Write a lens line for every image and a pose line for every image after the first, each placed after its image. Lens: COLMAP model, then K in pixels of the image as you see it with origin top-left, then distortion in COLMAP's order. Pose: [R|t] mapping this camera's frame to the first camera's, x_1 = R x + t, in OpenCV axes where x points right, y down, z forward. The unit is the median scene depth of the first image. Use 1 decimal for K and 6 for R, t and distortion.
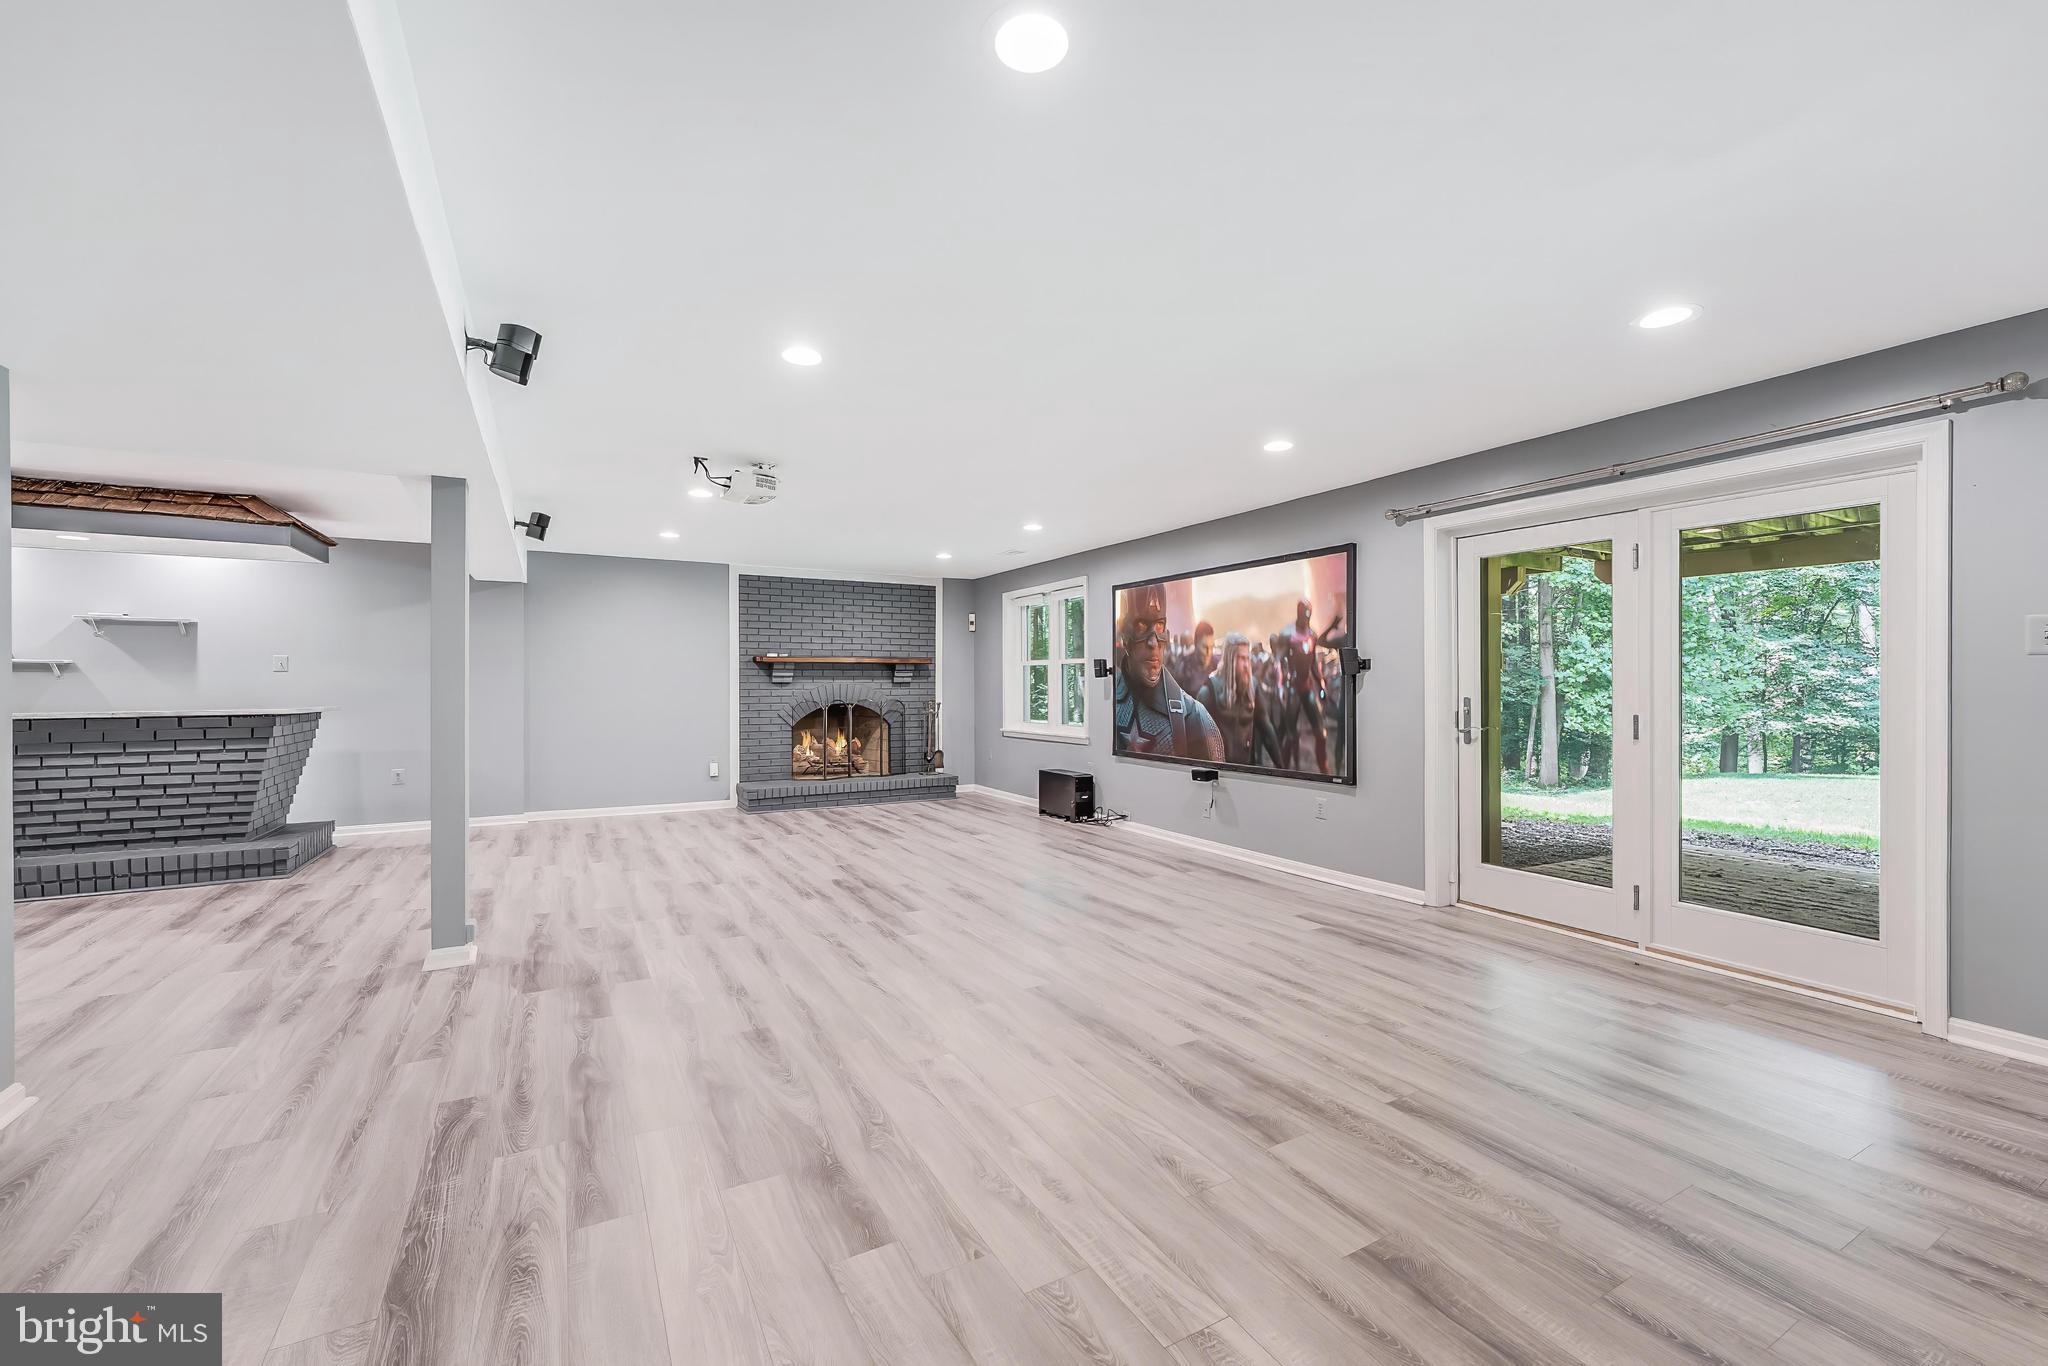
lens RADIAL K [[834.0, 0, 1032.2], [0, 834.0, 687.3], [0, 0, 1]] dist [0.002008, -0.000401]
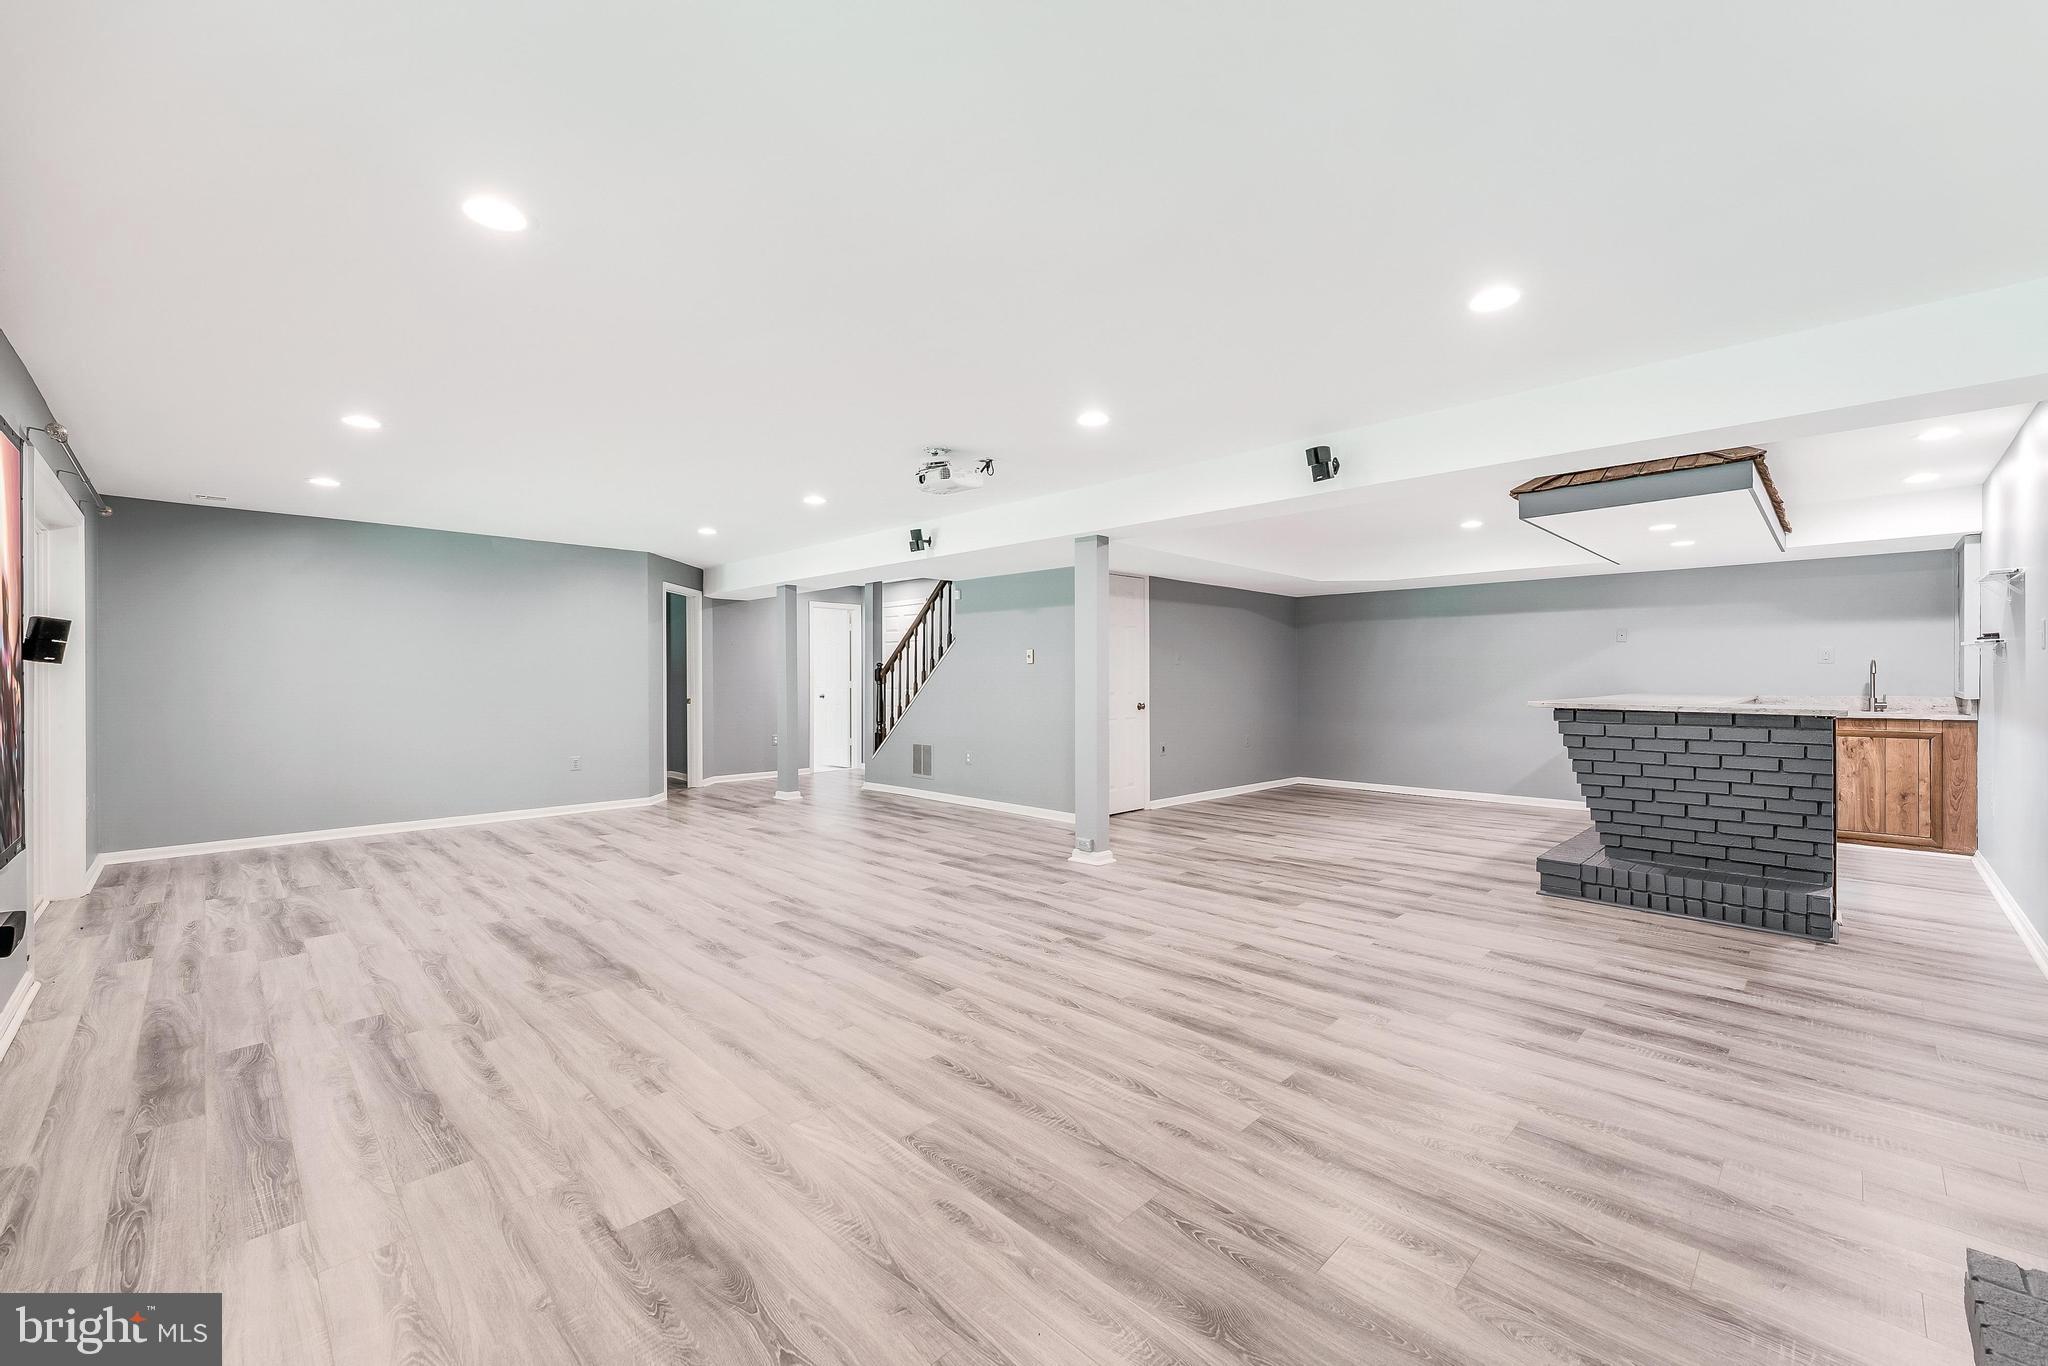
lens RADIAL K [[821.1, 0, 1031.9], [0, 821.1, 680.2], [0, 0, 1]] dist [0.000867, -0.000437]
pose [[-0.964026, 0.004407, -0.265772, -0.142985], [0.002144, 0.999959, 0.008805, -0.005009], [0.265800, 0.007918, -0.963996, 1.633511]]
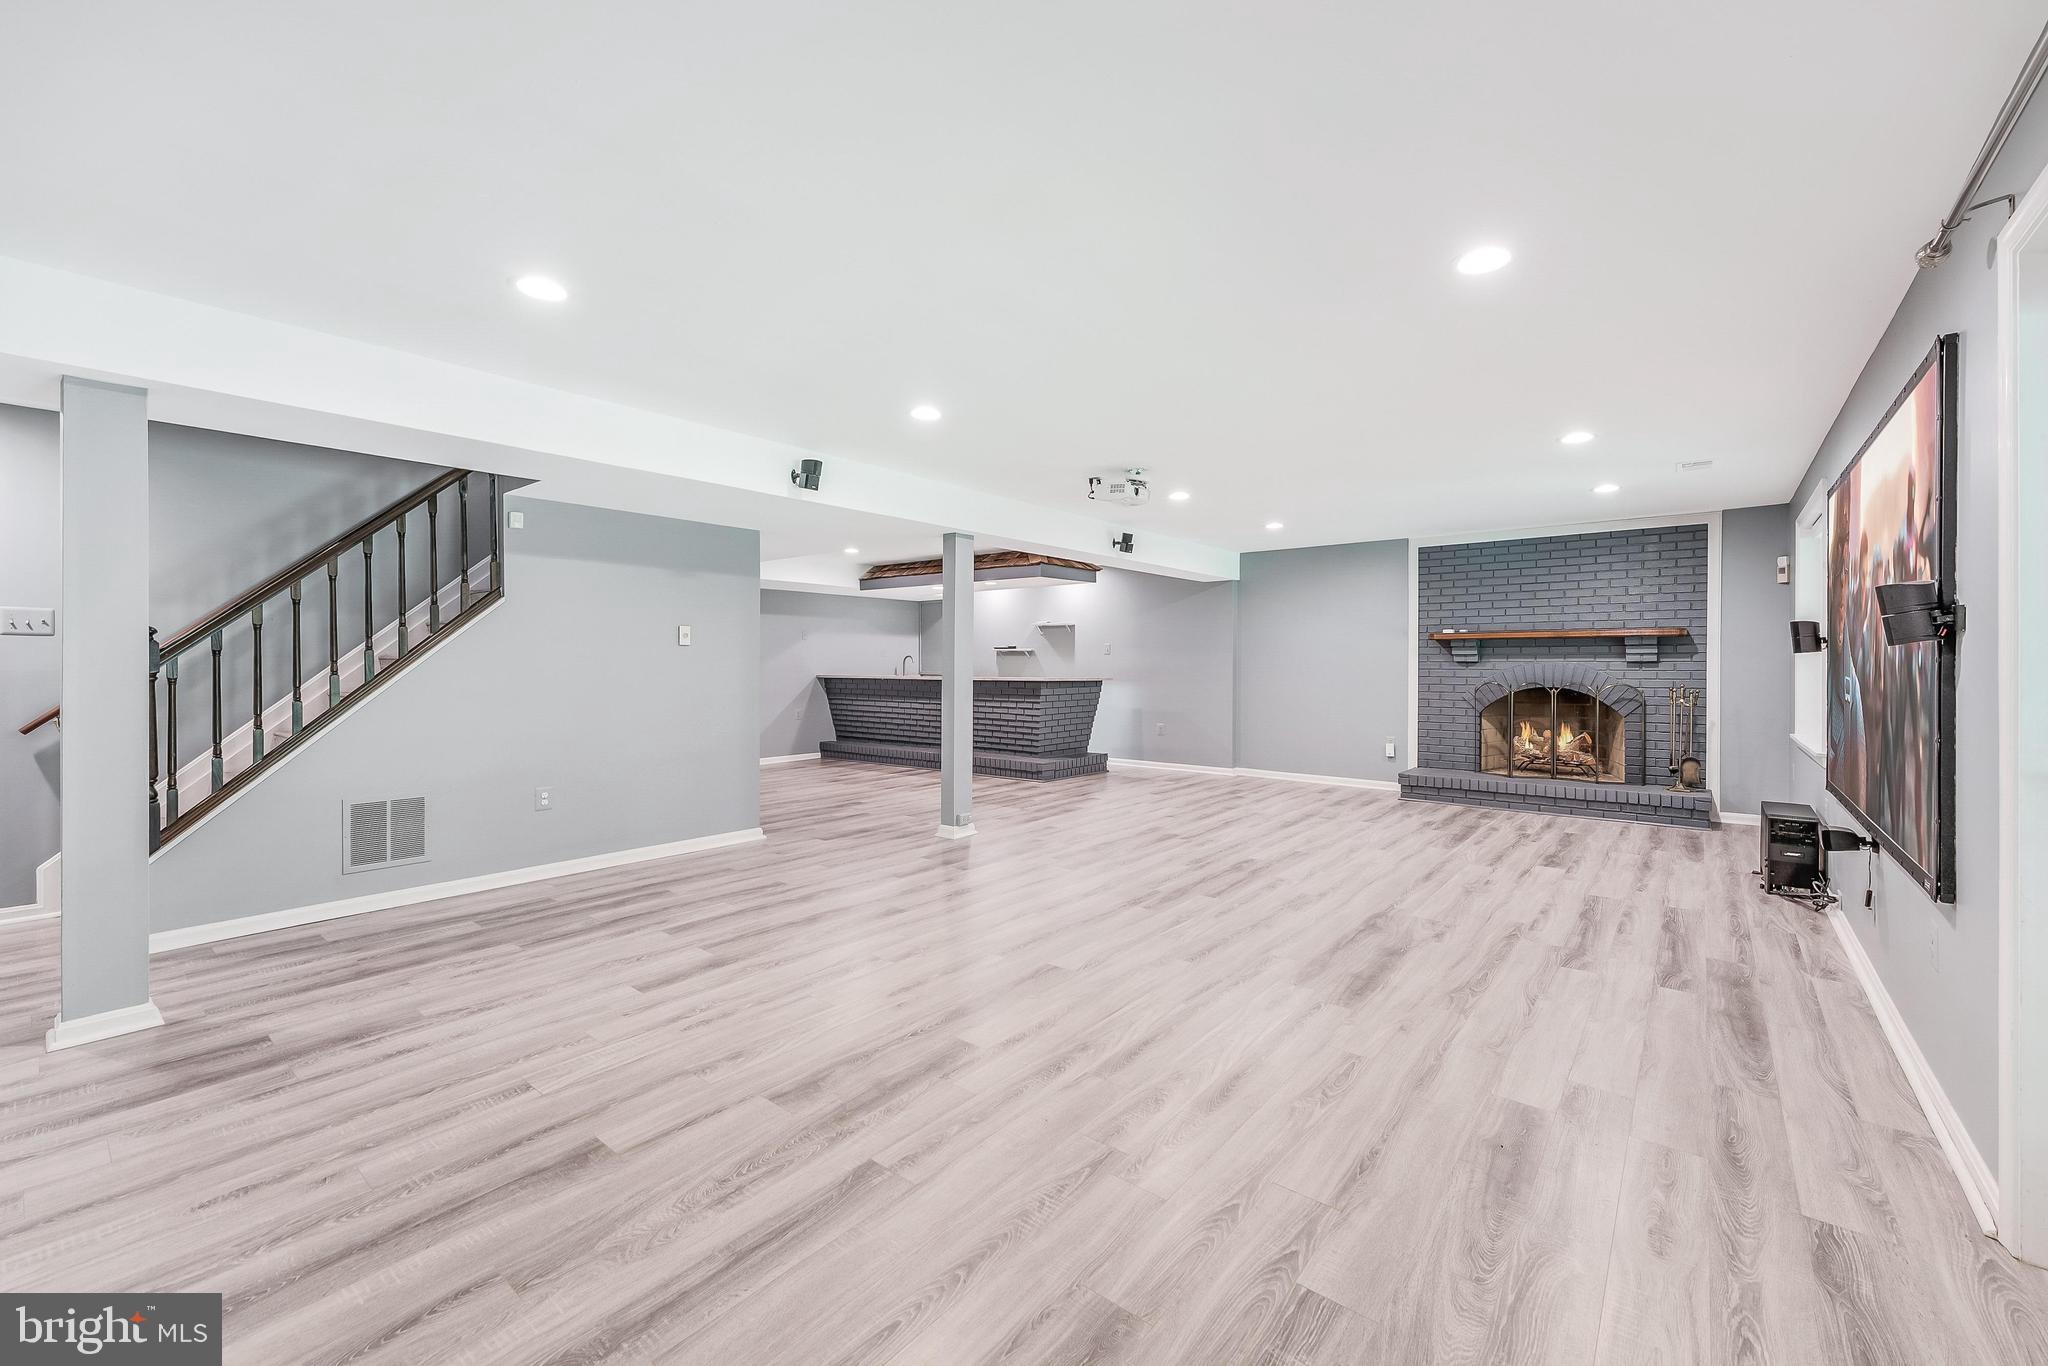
lens RADIAL K [[829.1, 0, 1028.2], [0, 829.1, 665.6], [0, 0, 1]] dist [-0.000026, -0.000236]
pose [[0.360420, 0.004158, -0.932781, 0.570167], [-0.006422, 0.999977, 0.001976, -0.000621], [0.932768, 0.005279, 0.360439, 0.382590]]
